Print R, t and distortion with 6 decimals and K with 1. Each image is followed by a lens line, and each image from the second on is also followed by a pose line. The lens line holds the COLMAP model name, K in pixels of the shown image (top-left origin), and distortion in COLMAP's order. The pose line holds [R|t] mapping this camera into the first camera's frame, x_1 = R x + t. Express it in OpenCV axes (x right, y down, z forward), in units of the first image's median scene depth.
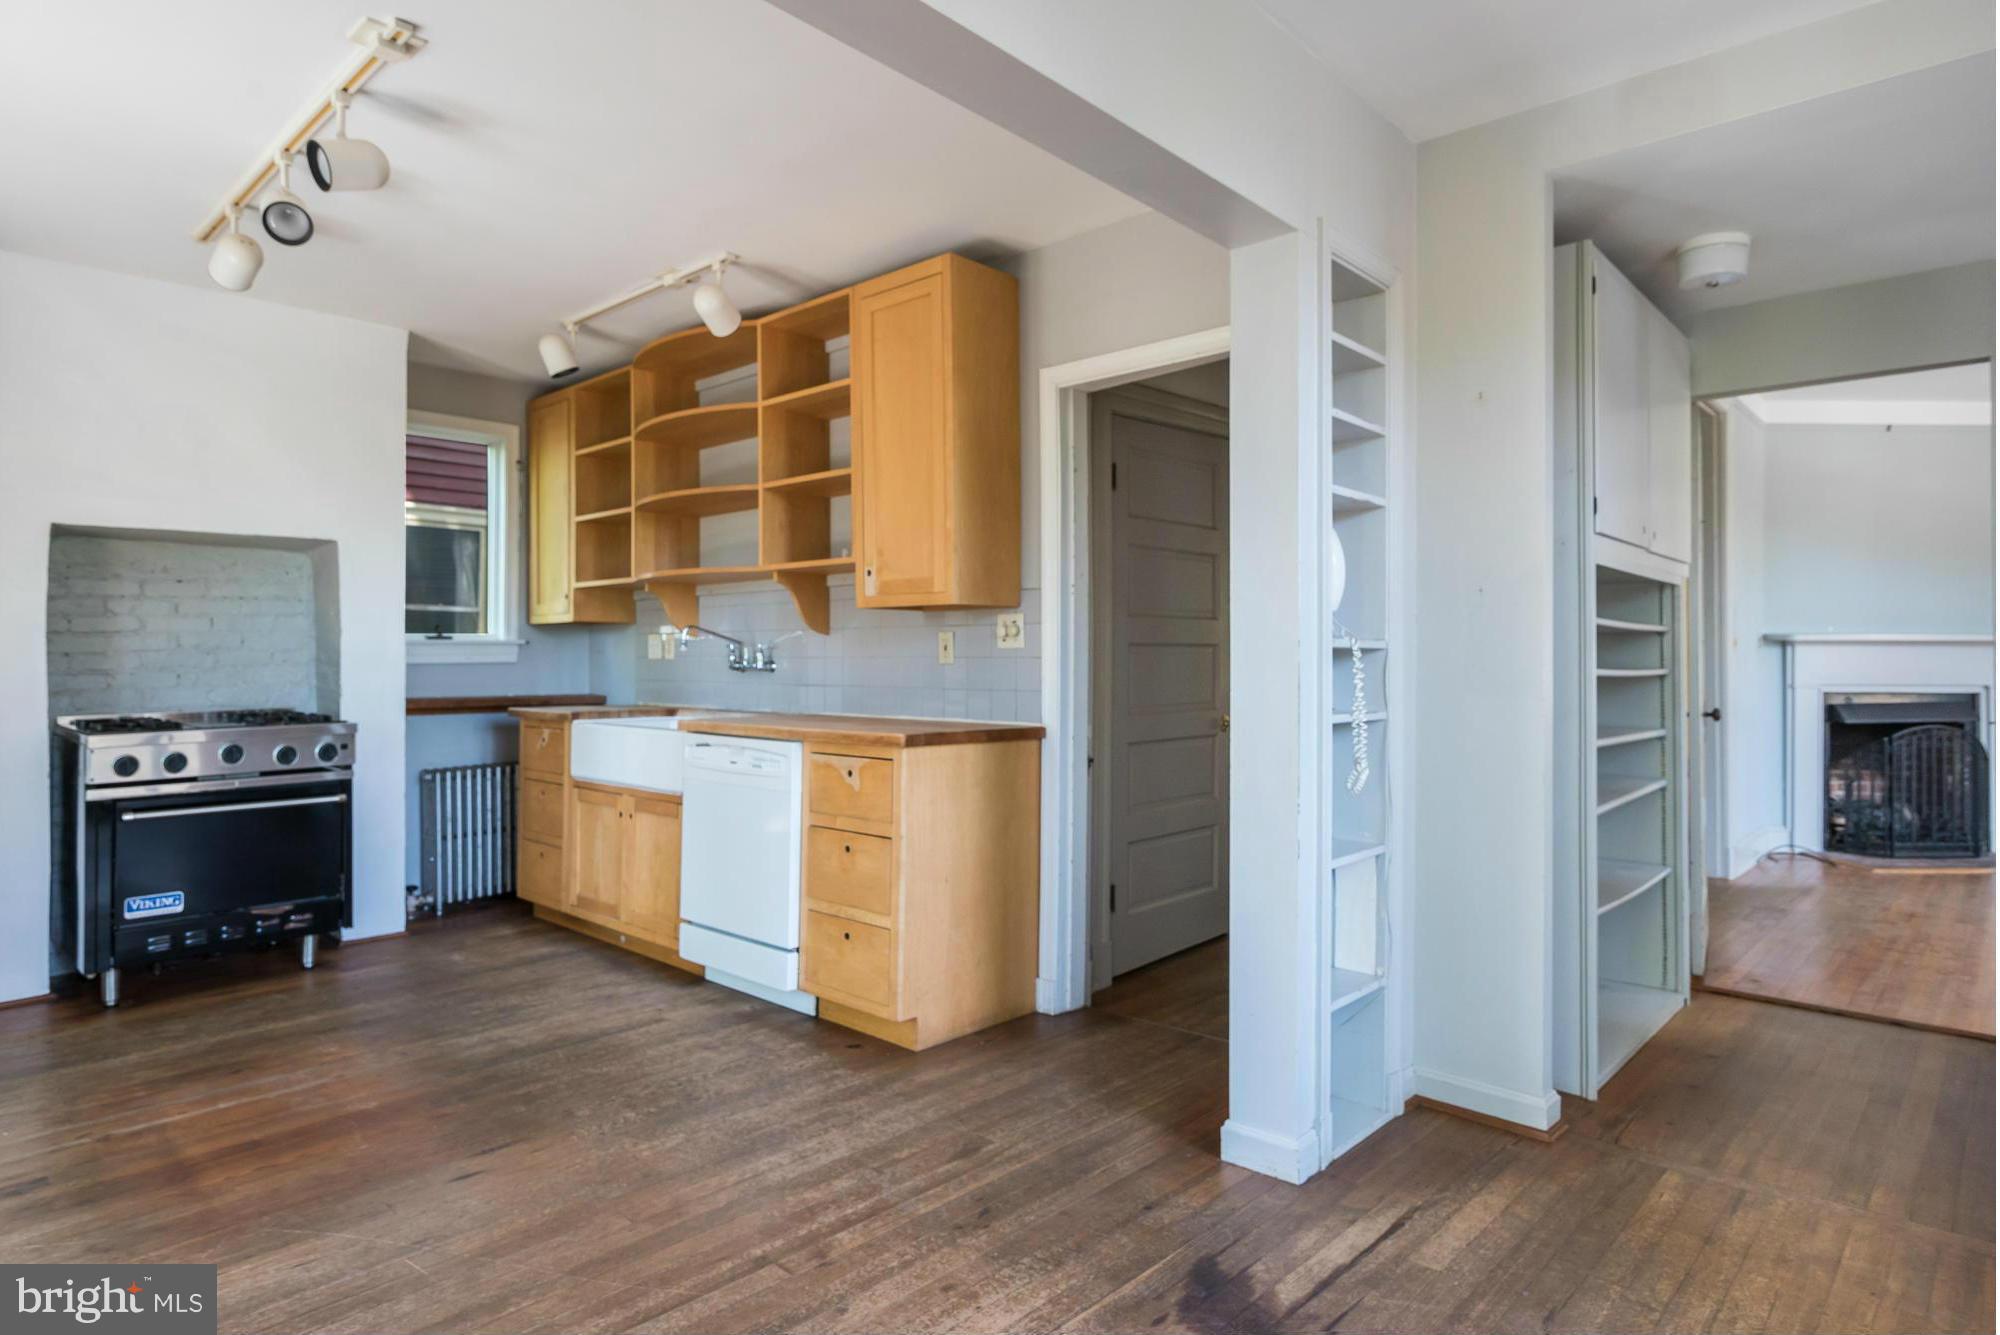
lens RADIAL K [[1094.5, 0, 984.6], [0, 1094.5, 653.9], [0, 0, 1]] dist [0.003443, 0.001627]
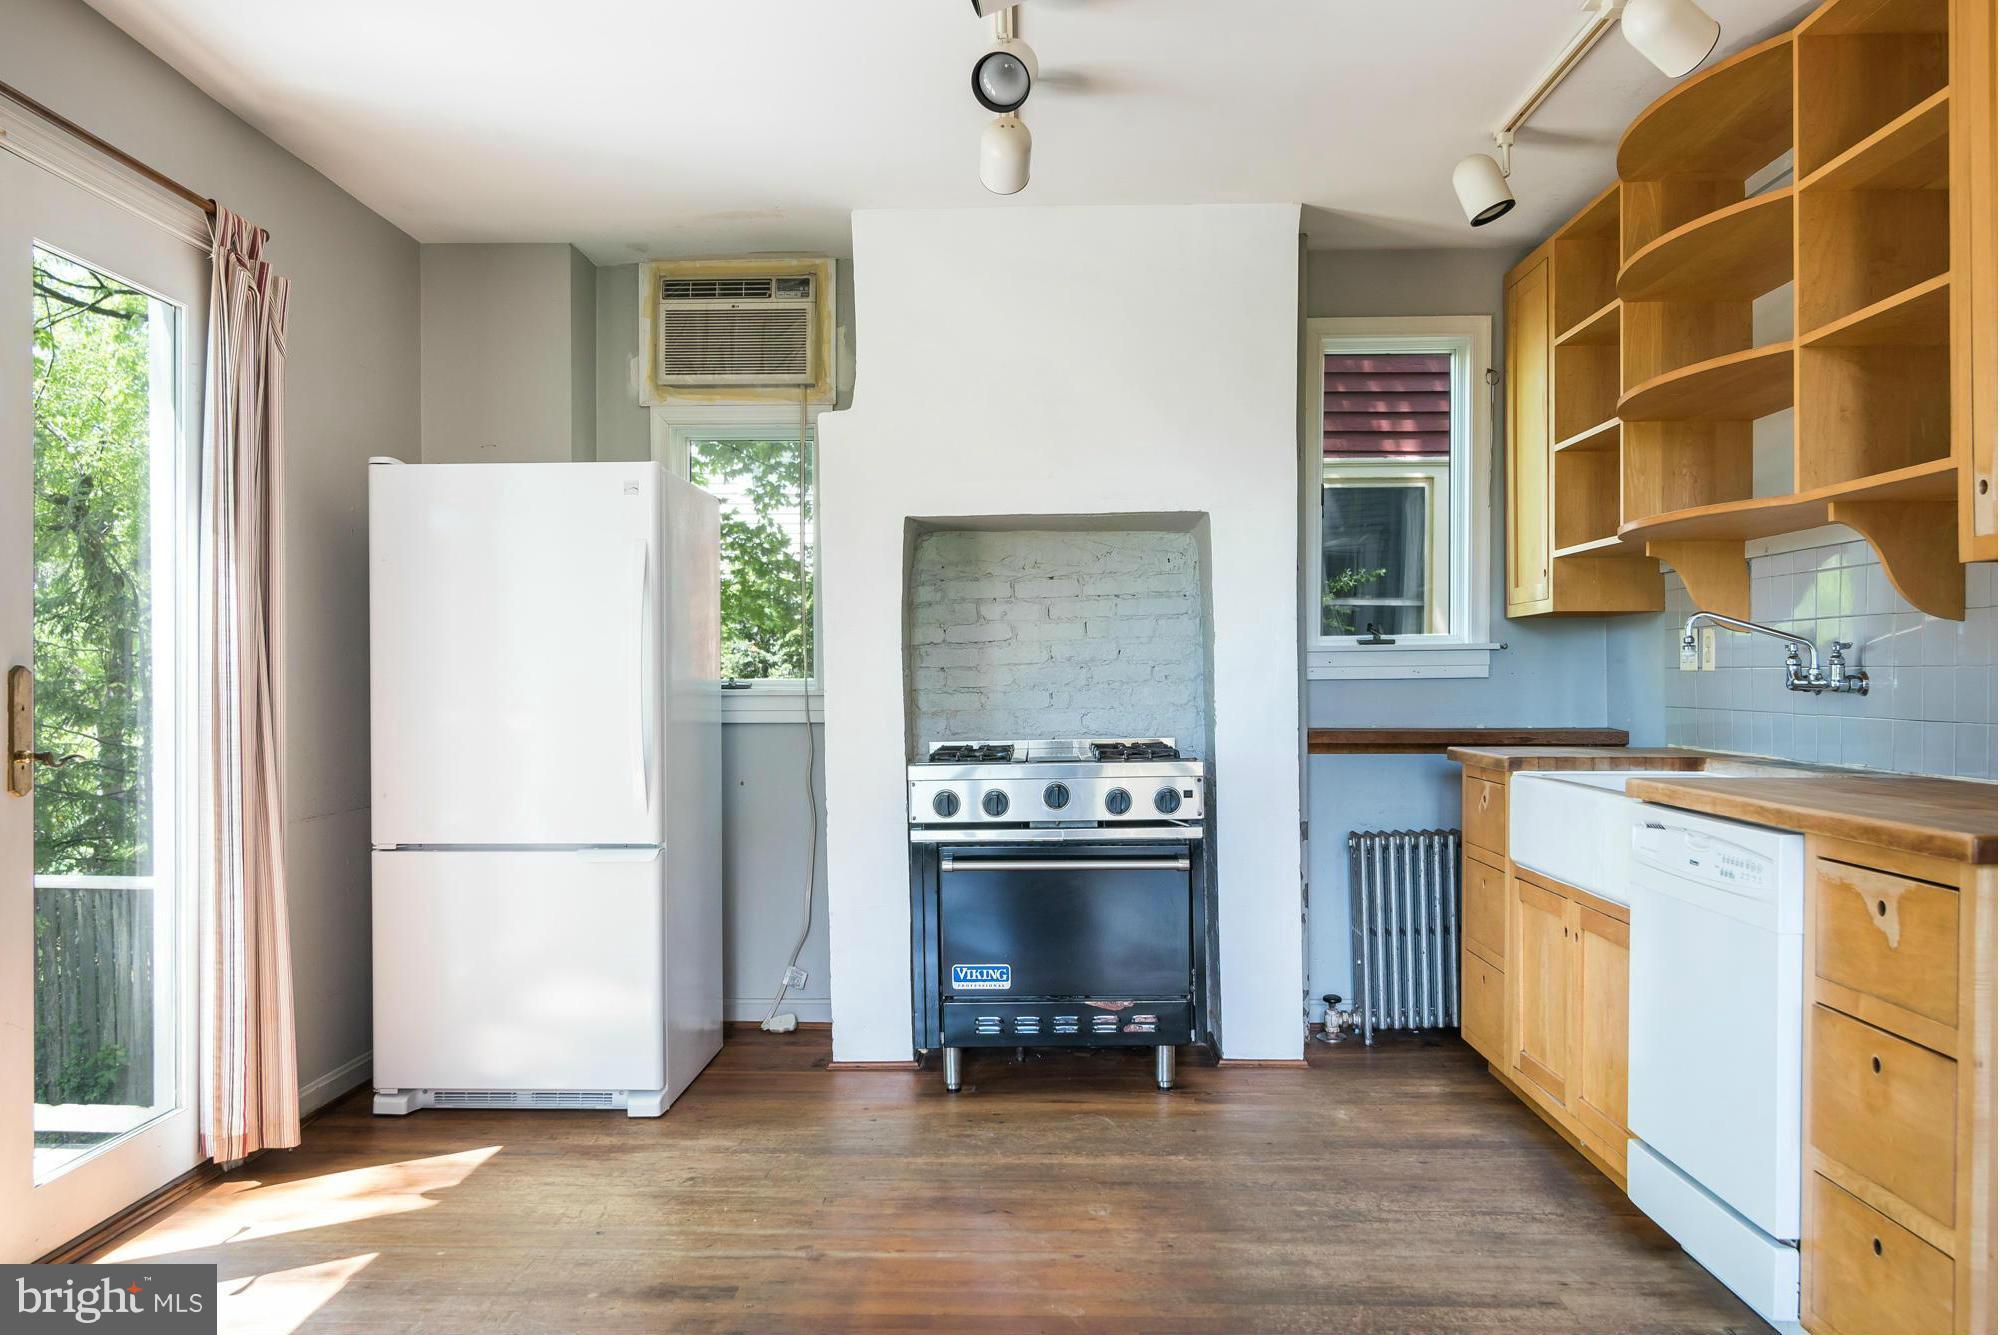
lens RADIAL K [[1578.6, 0, 968.5], [0, 1578.6, 679.1], [0, 0, 1]] dist [0.005049, -0.008672]
pose [[0.665075, -0.001918, -0.746774, 0.096939], [0.007525, 0.999963, 0.004133, 0.003191], [0.746739, -0.008368, 0.665065, 0.191378]]
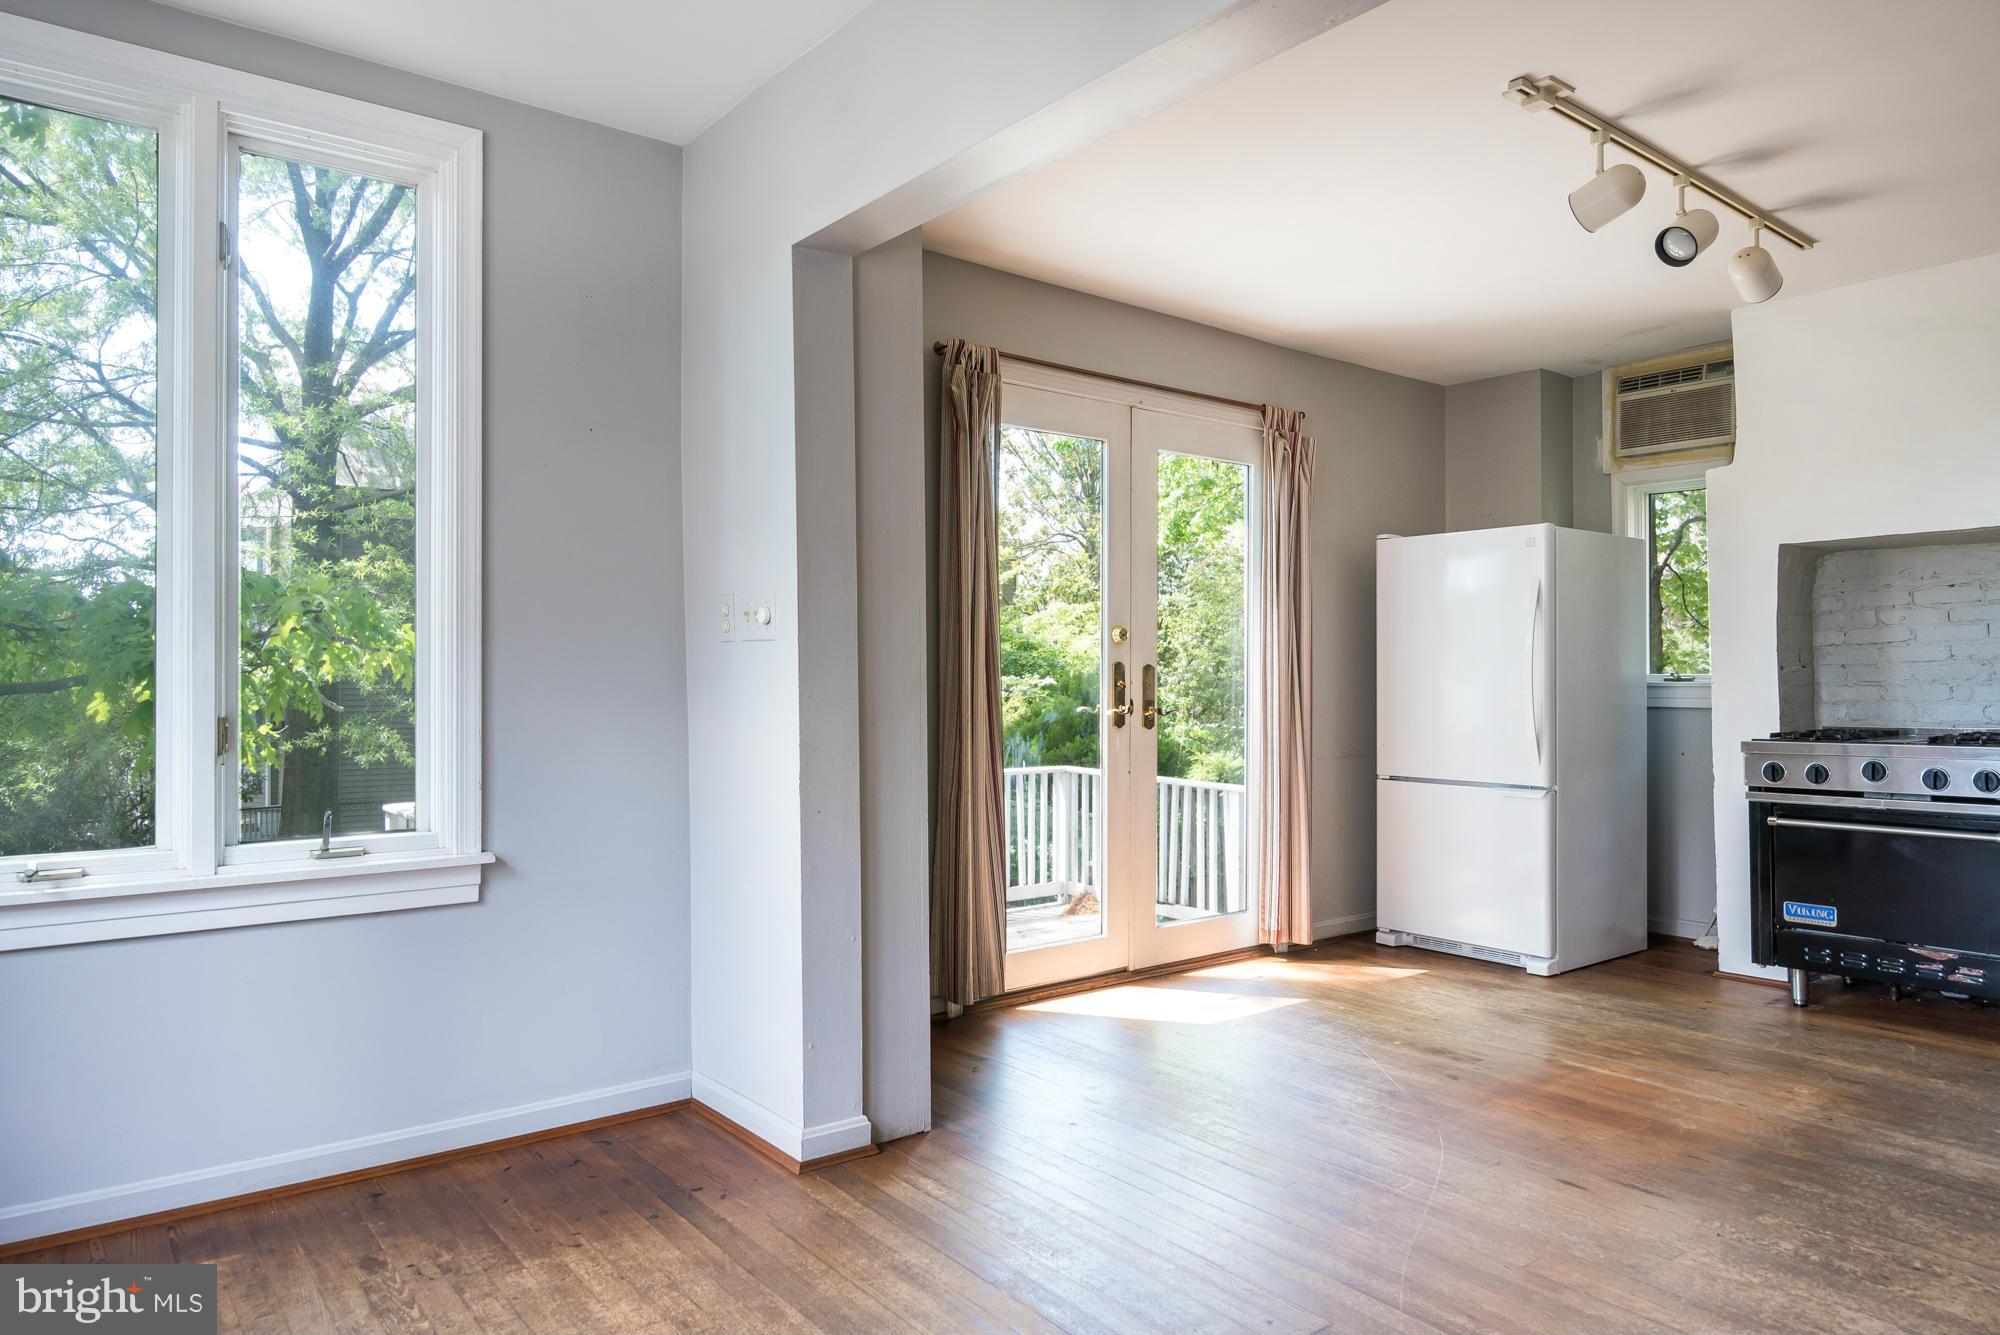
lens RADIAL K [[1237.0, 0, 1004.4], [0, 1237.0, 660.8], [0, 0, 1]] dist [0.001650, -0.003956]
pose [[-0.131670, -0.013468, -0.991202, 0.410862], [0.003404, 0.999896, -0.014038, 0.008855], [0.991288, -0.005223, -0.131611, 0.367622]]
